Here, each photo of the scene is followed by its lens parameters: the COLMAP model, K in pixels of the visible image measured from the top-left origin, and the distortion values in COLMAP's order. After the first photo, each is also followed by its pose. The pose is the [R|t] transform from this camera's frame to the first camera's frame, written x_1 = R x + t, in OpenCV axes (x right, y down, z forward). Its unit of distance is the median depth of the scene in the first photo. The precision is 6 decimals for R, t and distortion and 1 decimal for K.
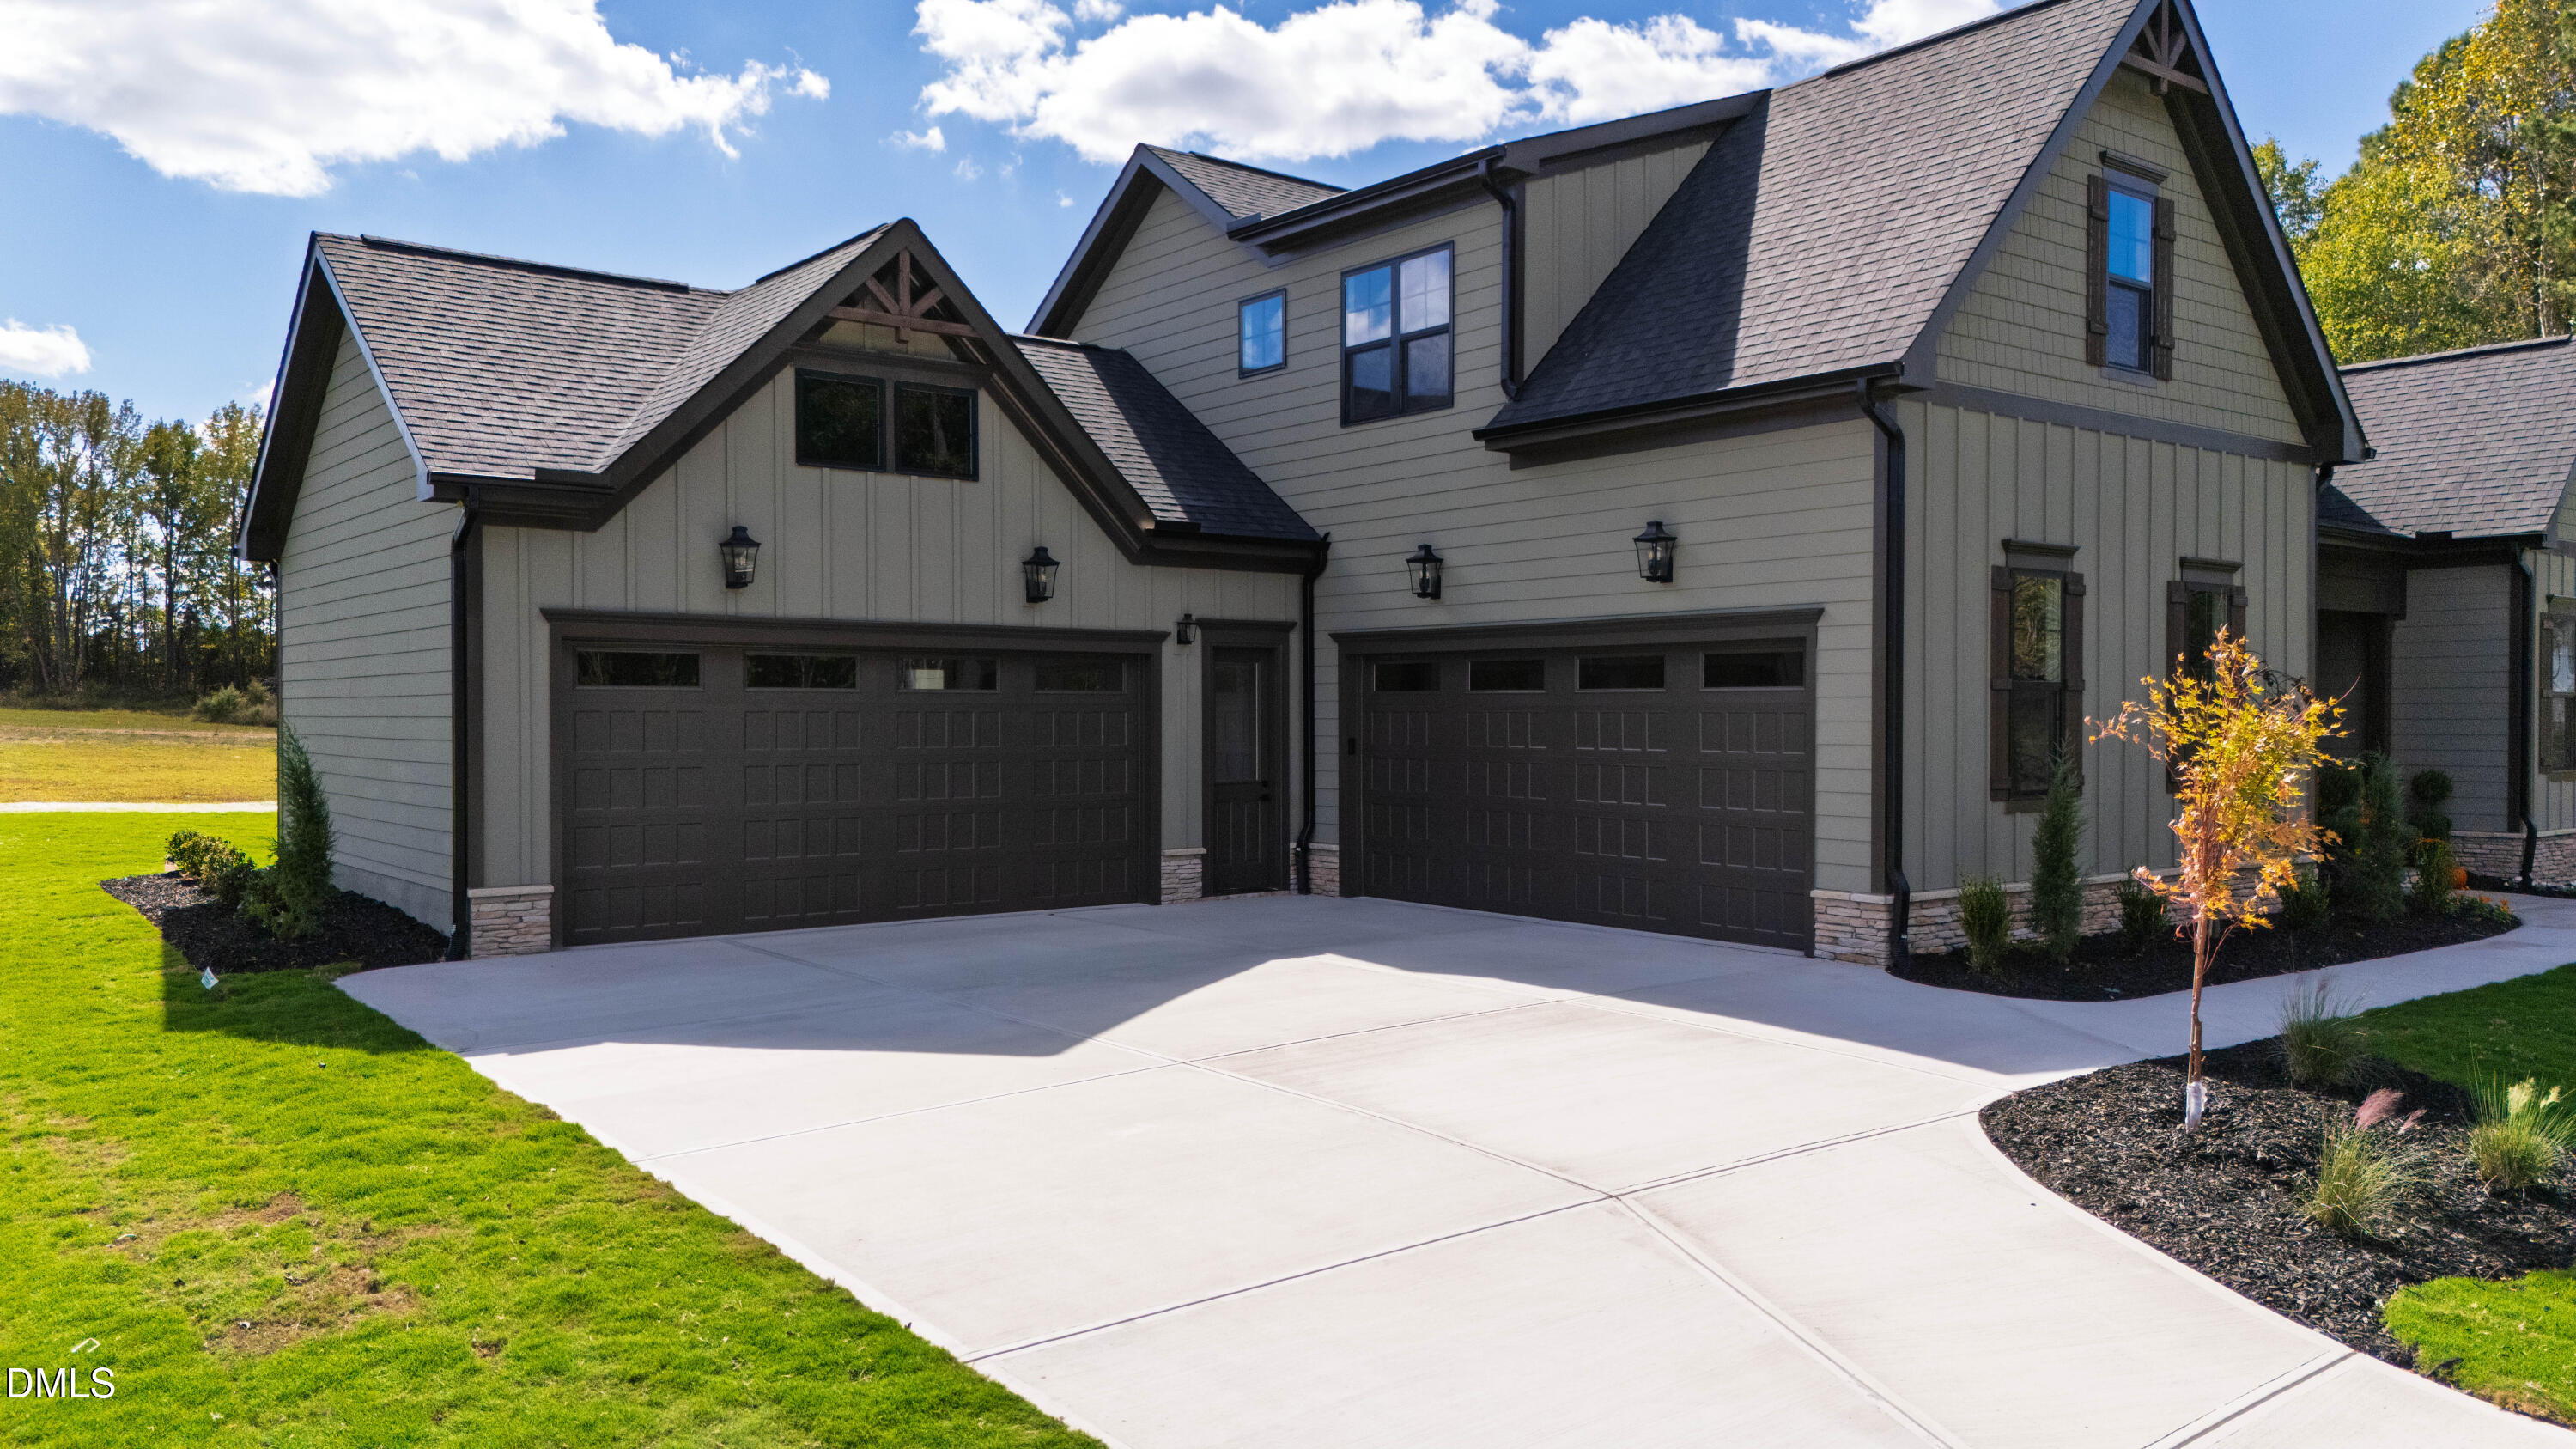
lens RADIAL K [[1892.9, 0, 1285.5], [0, 1892.9, 712.9], [0, 0, 1]] dist [0.084636, -0.001124]
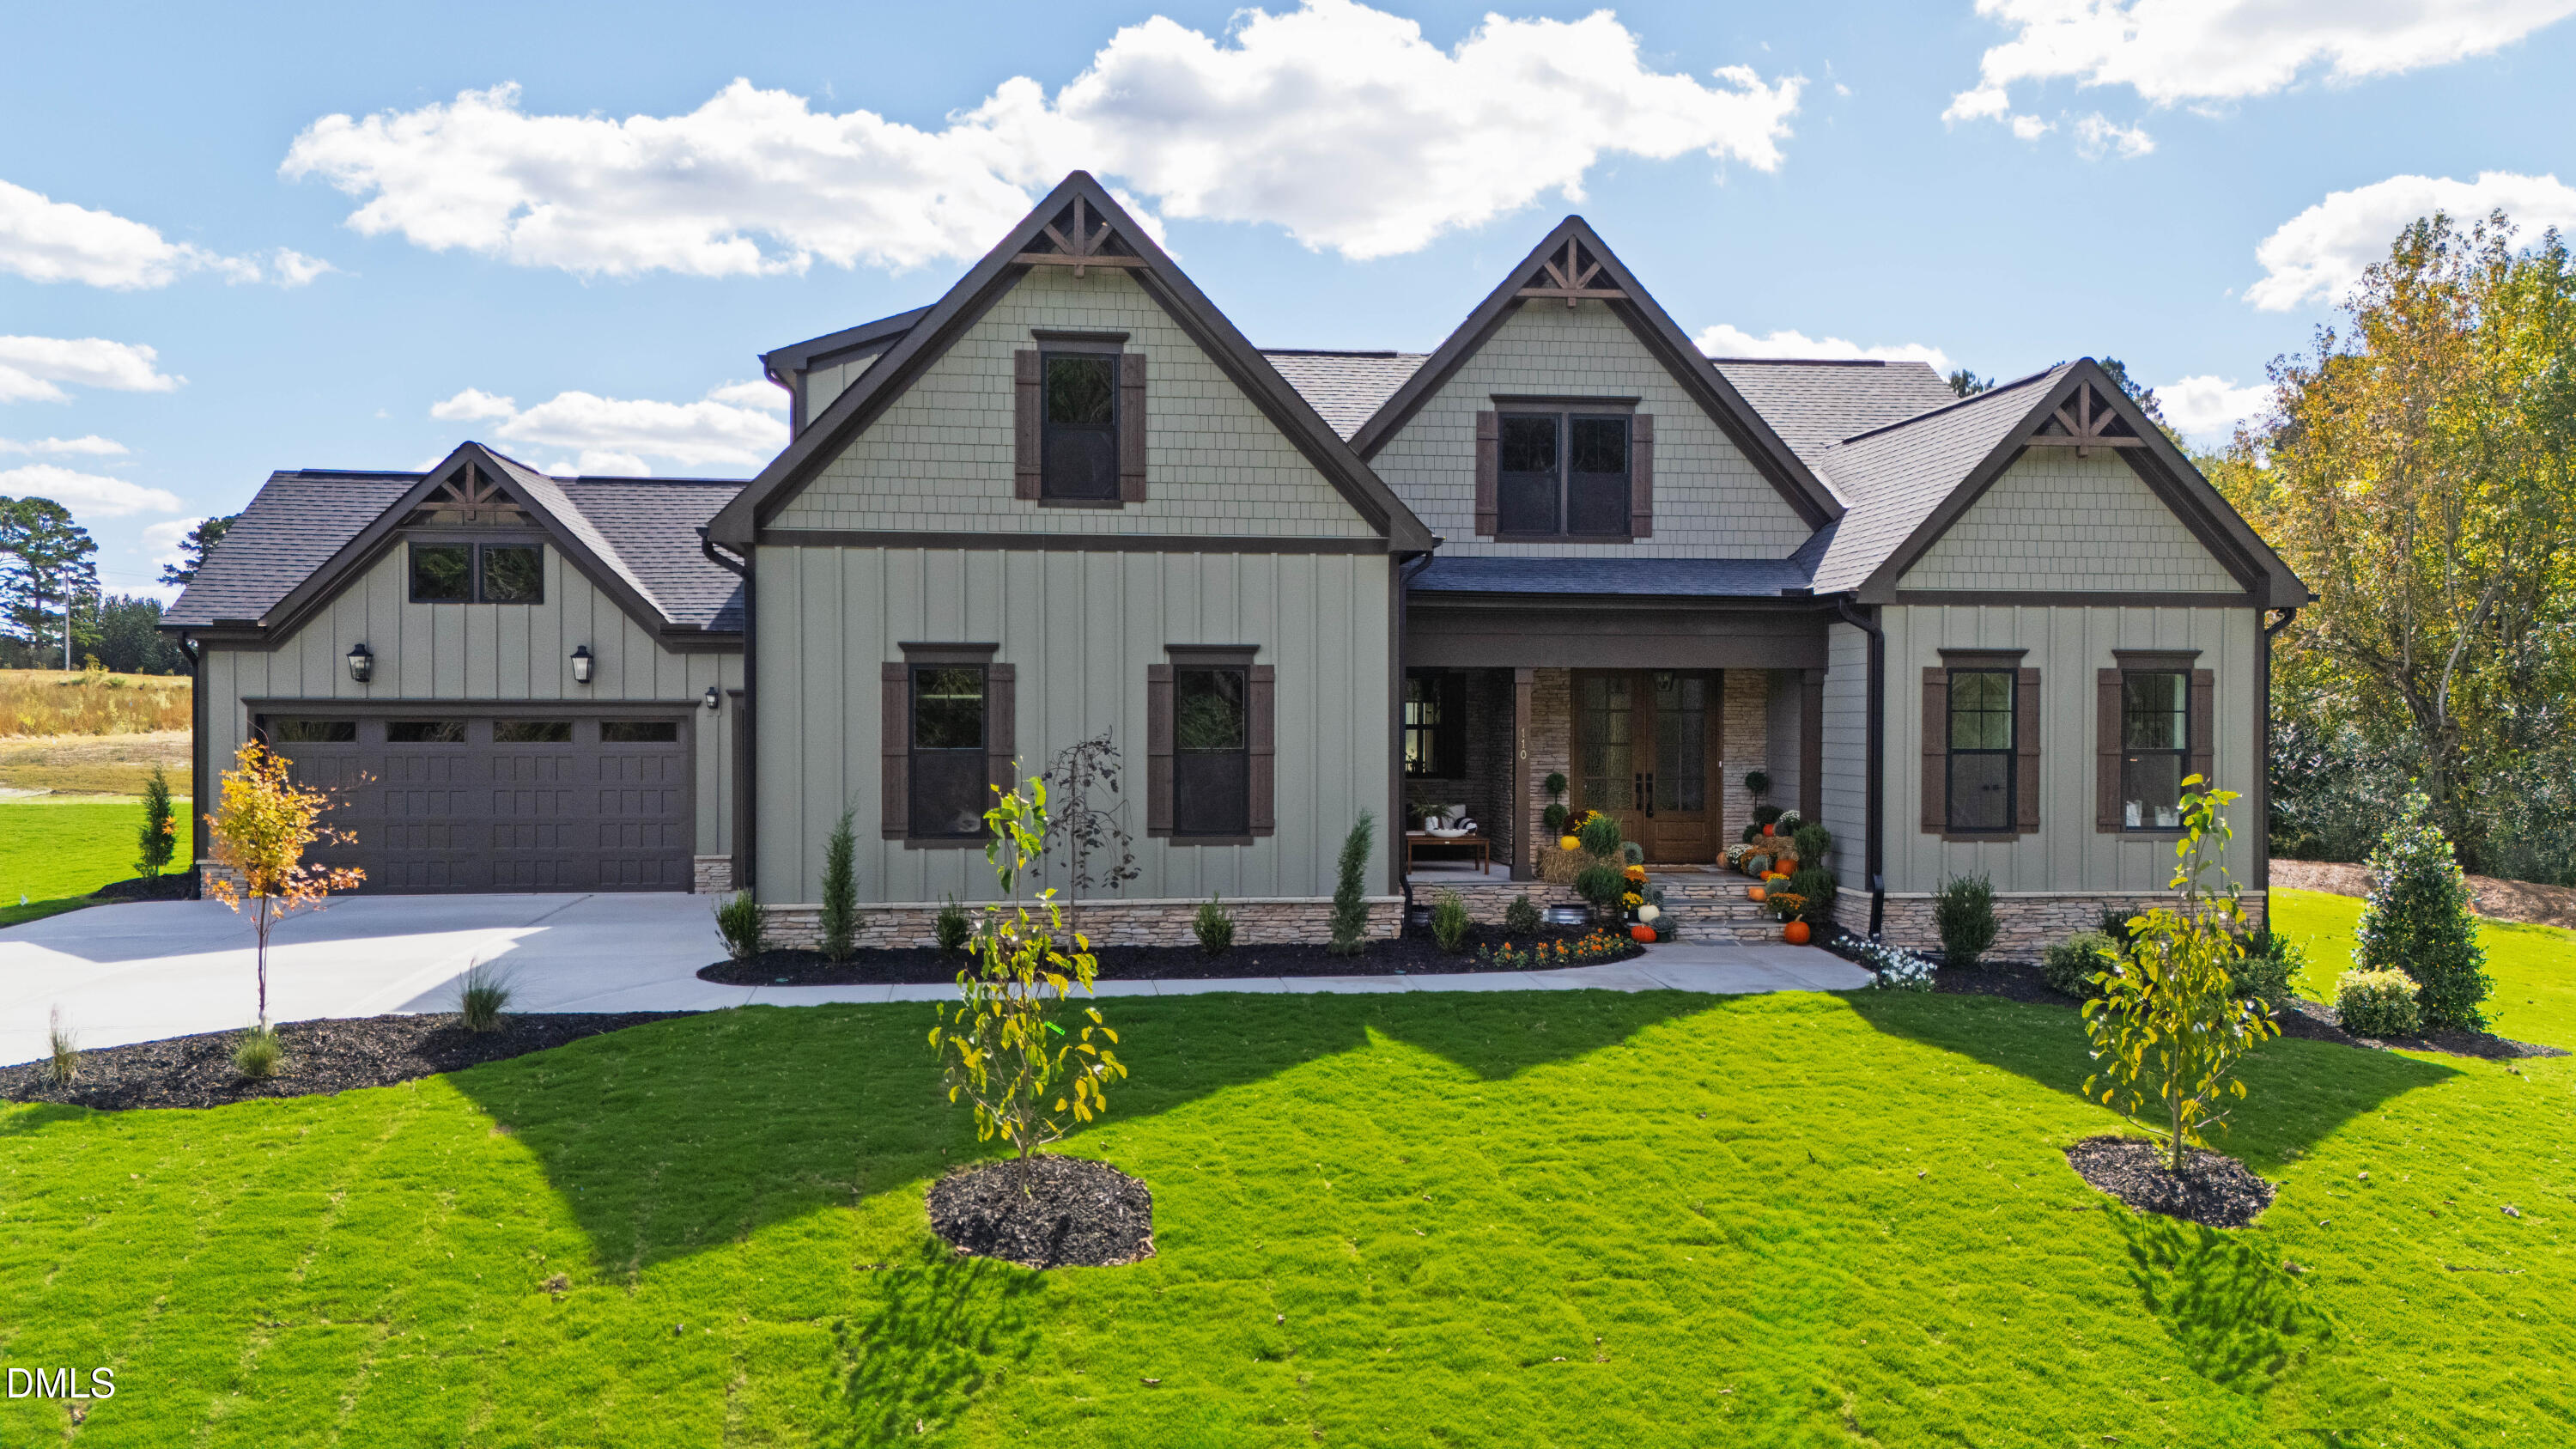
lens RADIAL K [[1892.9, 0, 1285.5], [0, 1892.9, 712.9], [0, 0, 1]] dist [0.084636, -0.001124]
pose [[0.851754, 0.000046, -0.523942, 1.141816], [0.000081, 1.000000, 0.000220, -0.036895], [0.523942, -0.000230, 0.851754, 0.019486]]
